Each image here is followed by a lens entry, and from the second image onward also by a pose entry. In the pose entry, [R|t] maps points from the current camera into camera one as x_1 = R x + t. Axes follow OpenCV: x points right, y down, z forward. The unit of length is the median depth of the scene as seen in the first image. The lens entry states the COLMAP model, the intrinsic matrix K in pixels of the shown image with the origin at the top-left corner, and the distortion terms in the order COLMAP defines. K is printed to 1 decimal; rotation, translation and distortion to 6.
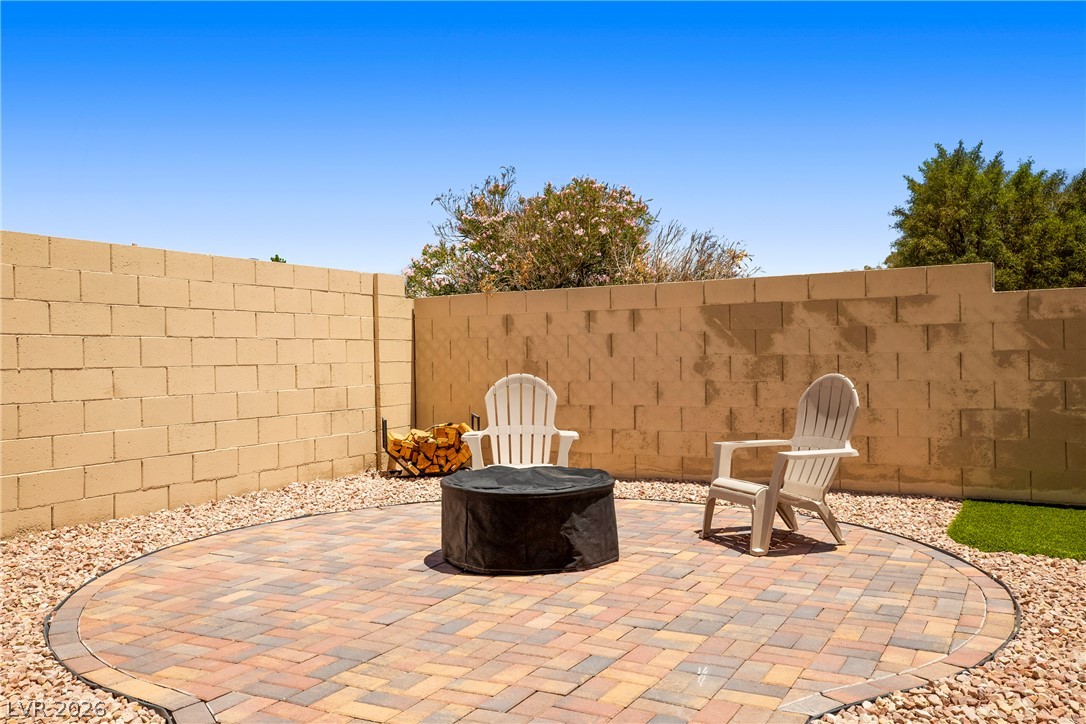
lens RADIAL K [[888.0, 0, 543.0], [0, 888.0, 362.0], [0, 0, 1]] dist [0.000849, 0.000164]
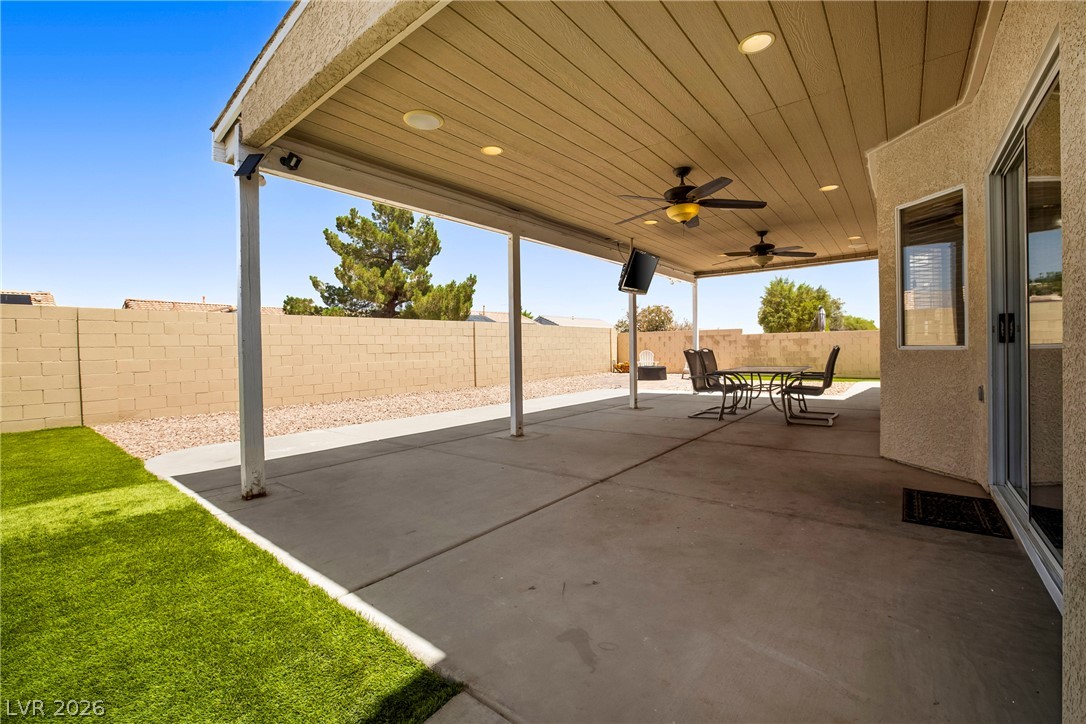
lens RADIAL K [[460.8, 0, 545.0], [0, 460.8, 352.6], [0, 0, 1]] dist [-0.001659, -0.000106]
pose [[0.986787, 0.002277, -0.162006, -0.145170], [-0.000691, 0.999951, 0.009845, 0.000659], [0.162020, -0.009603, 0.986741, -1.431877]]
